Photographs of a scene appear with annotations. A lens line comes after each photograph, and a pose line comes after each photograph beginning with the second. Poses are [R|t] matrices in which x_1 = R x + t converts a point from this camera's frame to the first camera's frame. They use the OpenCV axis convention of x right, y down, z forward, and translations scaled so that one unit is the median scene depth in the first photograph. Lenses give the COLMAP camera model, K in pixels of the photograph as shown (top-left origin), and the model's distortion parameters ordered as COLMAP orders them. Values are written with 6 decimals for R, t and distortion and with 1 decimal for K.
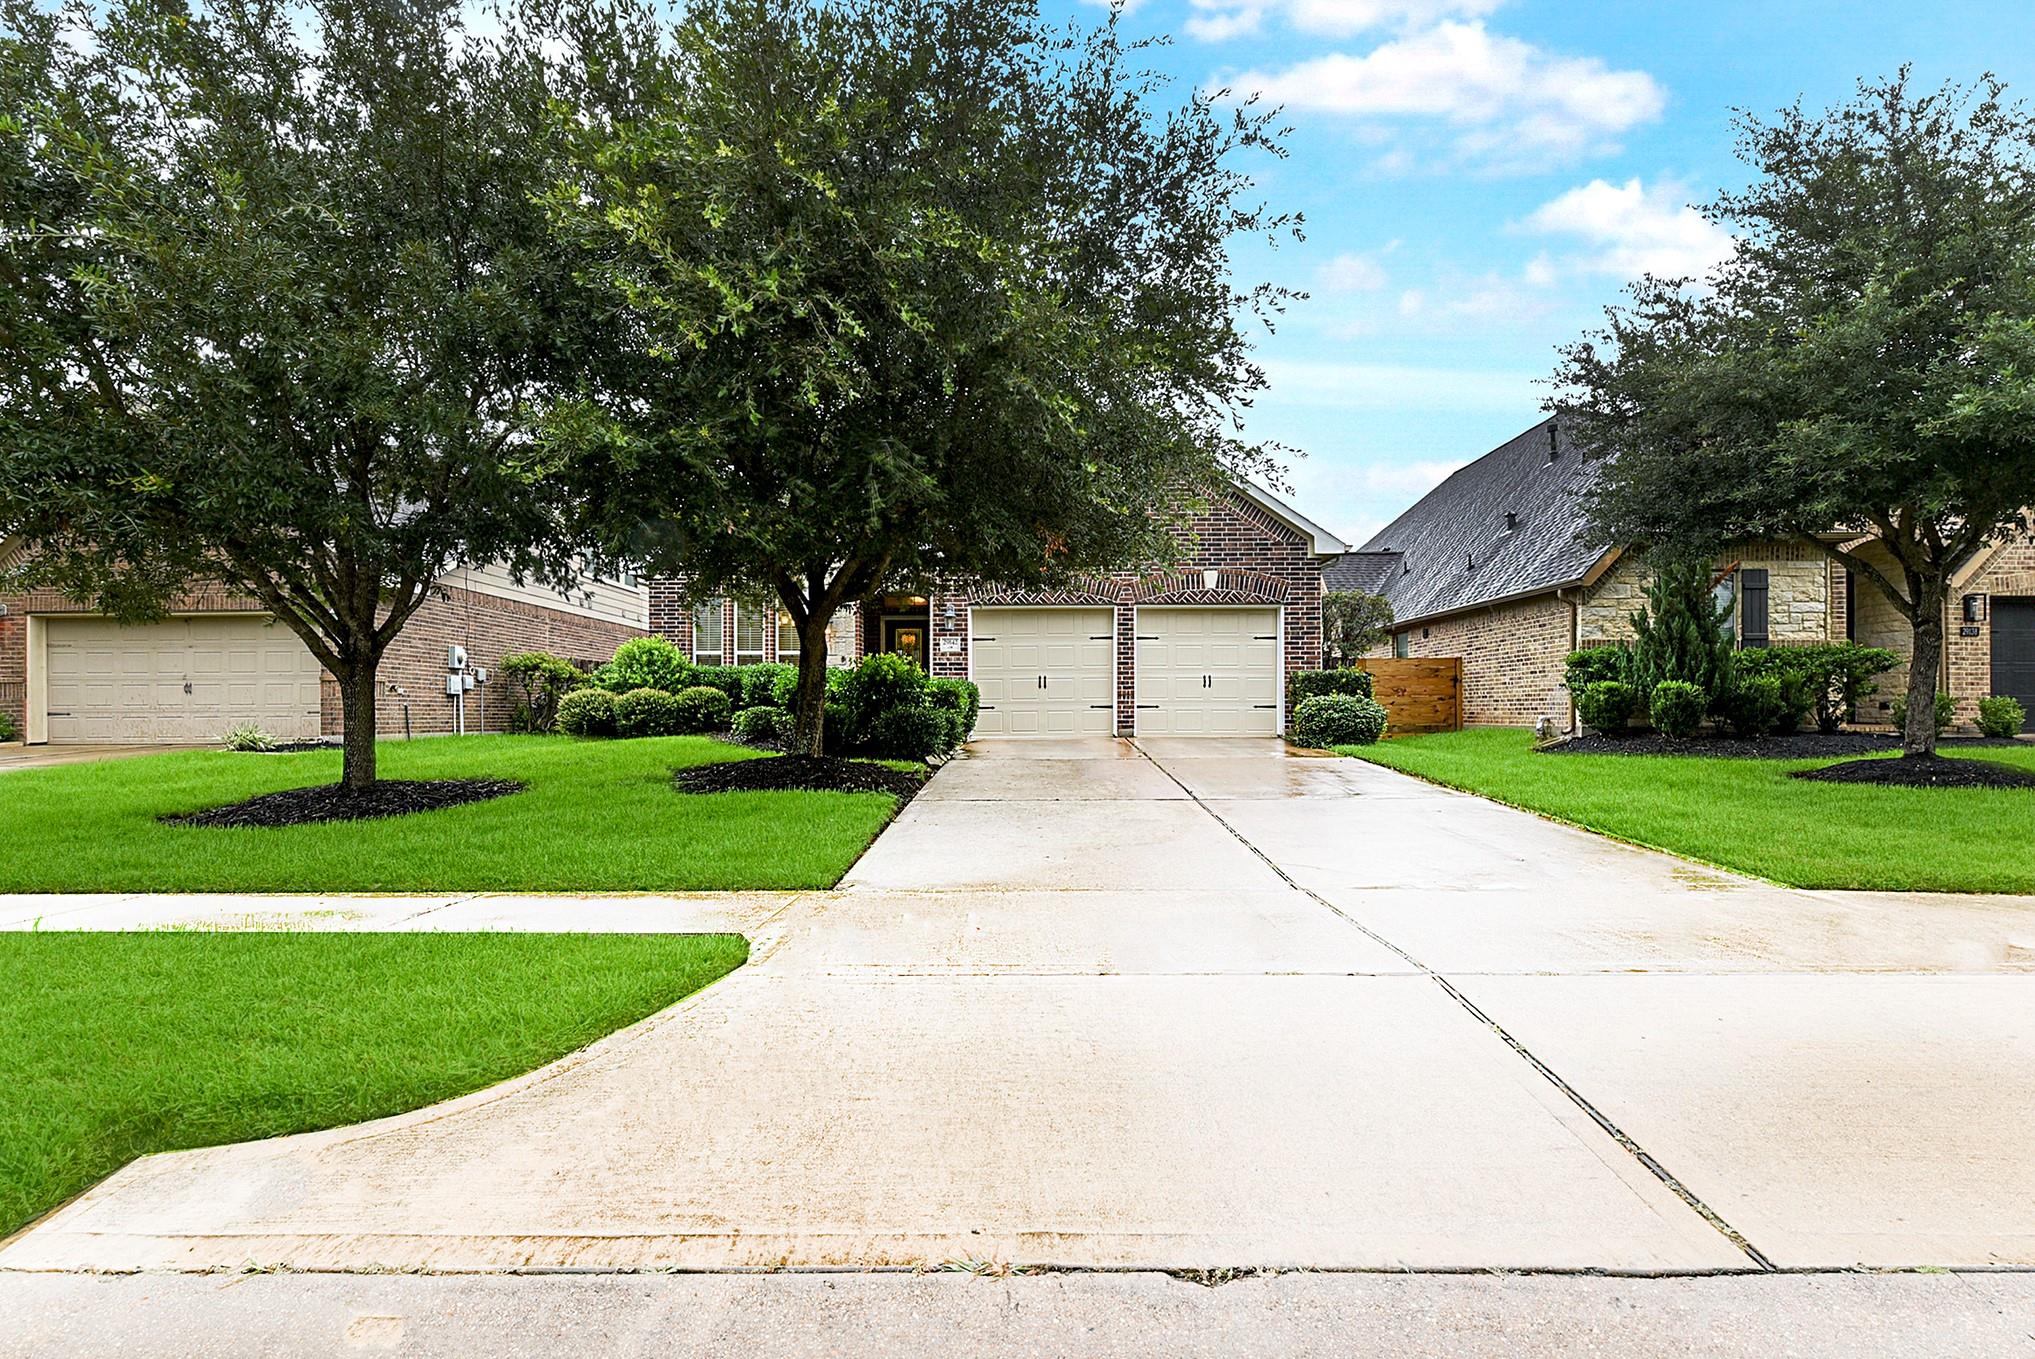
lens RADIAL K [[876.8, 0, 1049.9], [0, 876.8, 703.3], [0, 0, 1]] dist [0.039499, -0.015705]
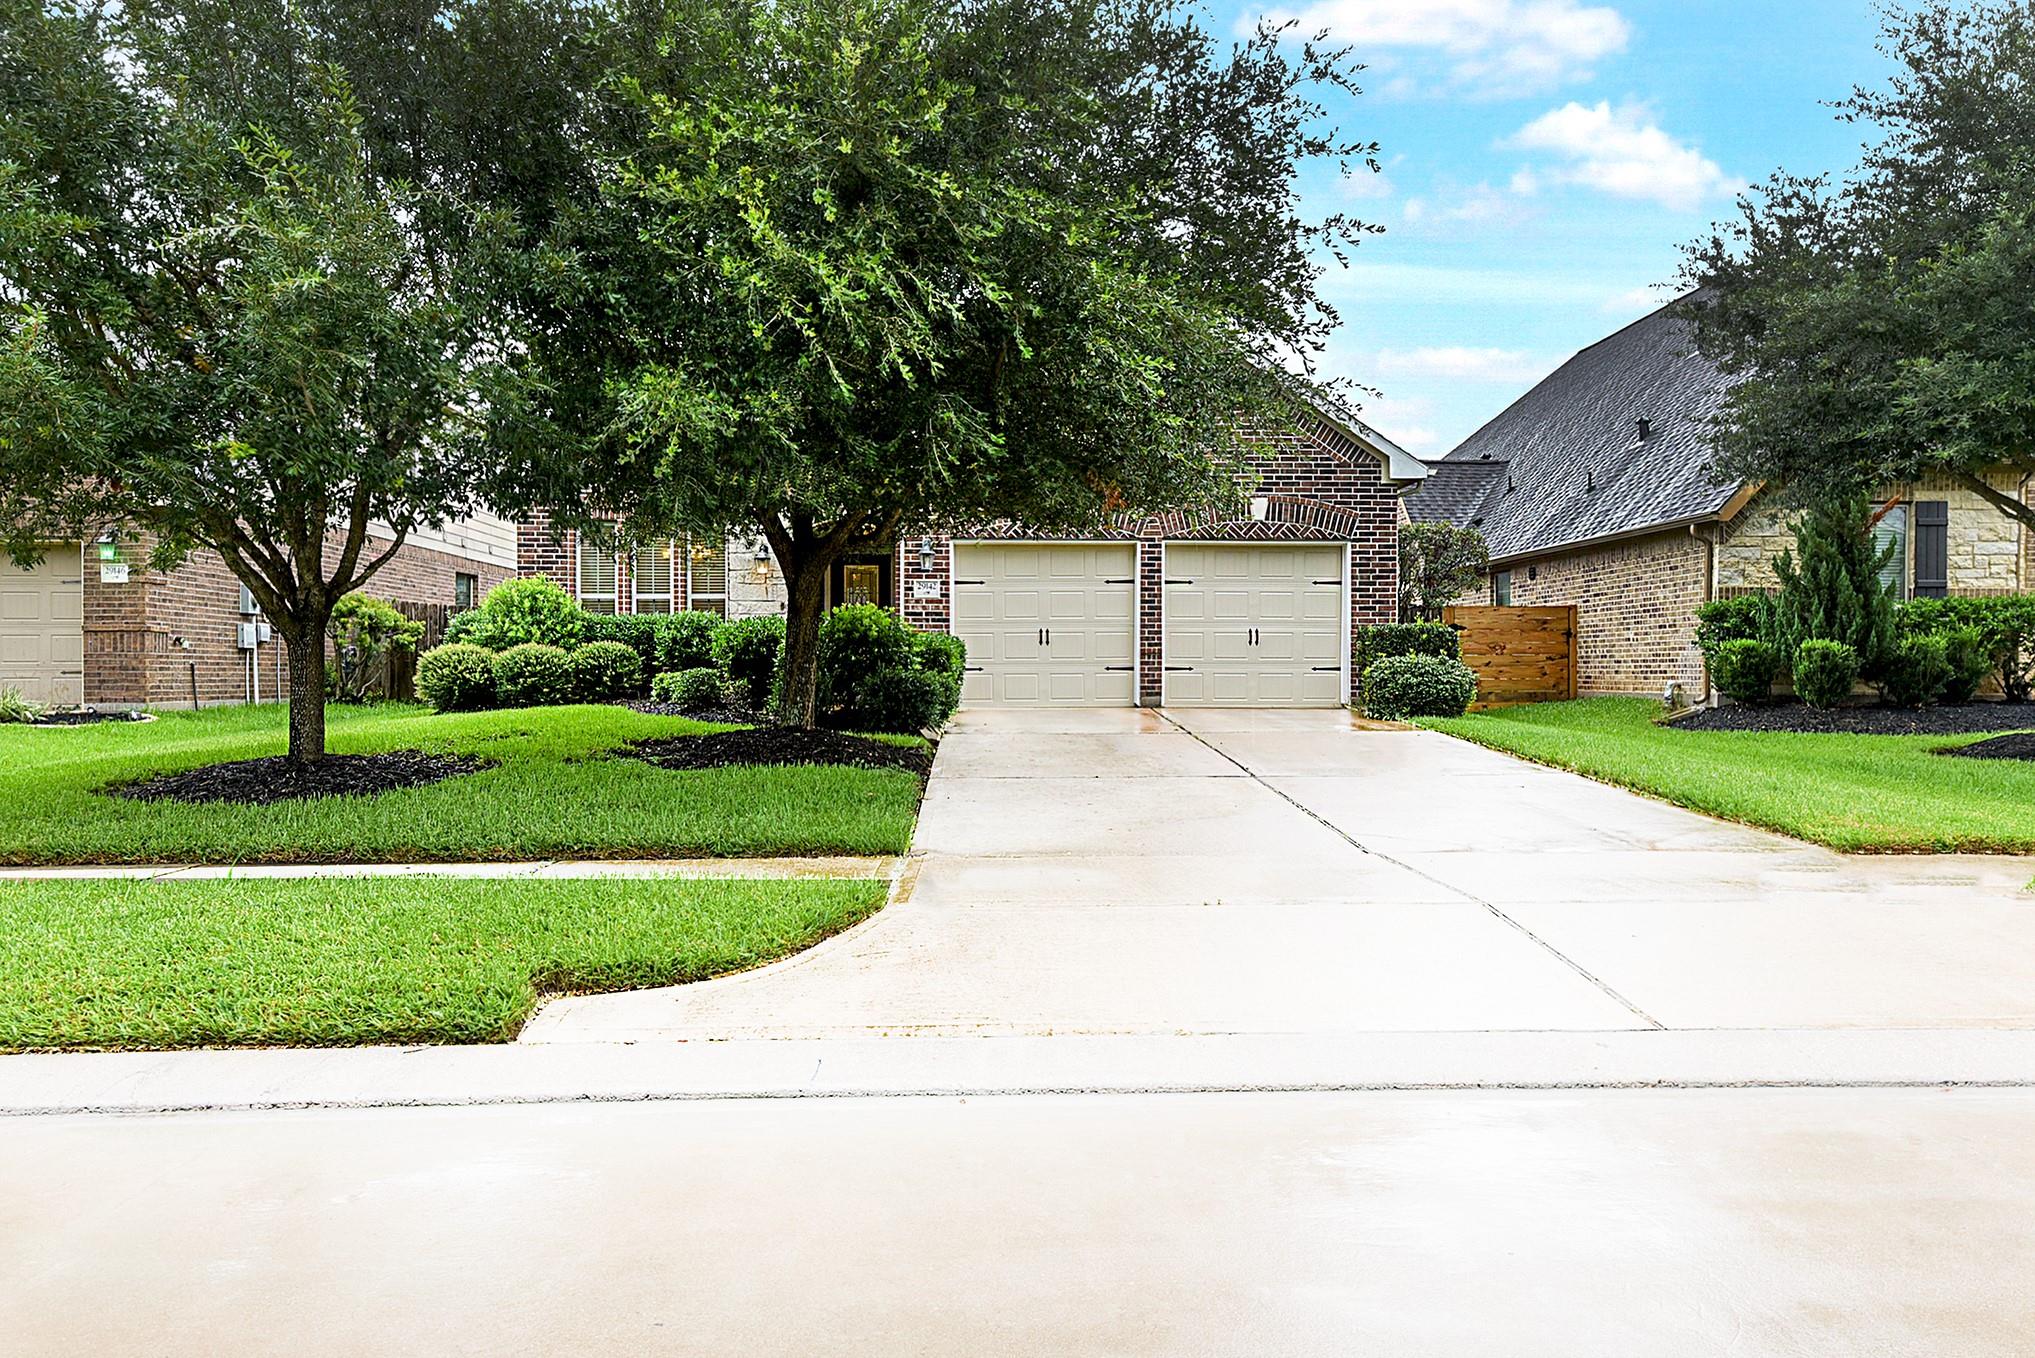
lens RADIAL K [[1267.3, 0, 1017.5], [0, 1267.3, 679.0], [0, 0, 1]] dist [0.046422, 0.001321]
pose [[0.999966, 0.001331, 0.008122, -0.052931], [-0.001460, 0.999873, 0.015874, -0.005784], [-0.008100, -0.015885, 0.999841, -0.178835]]
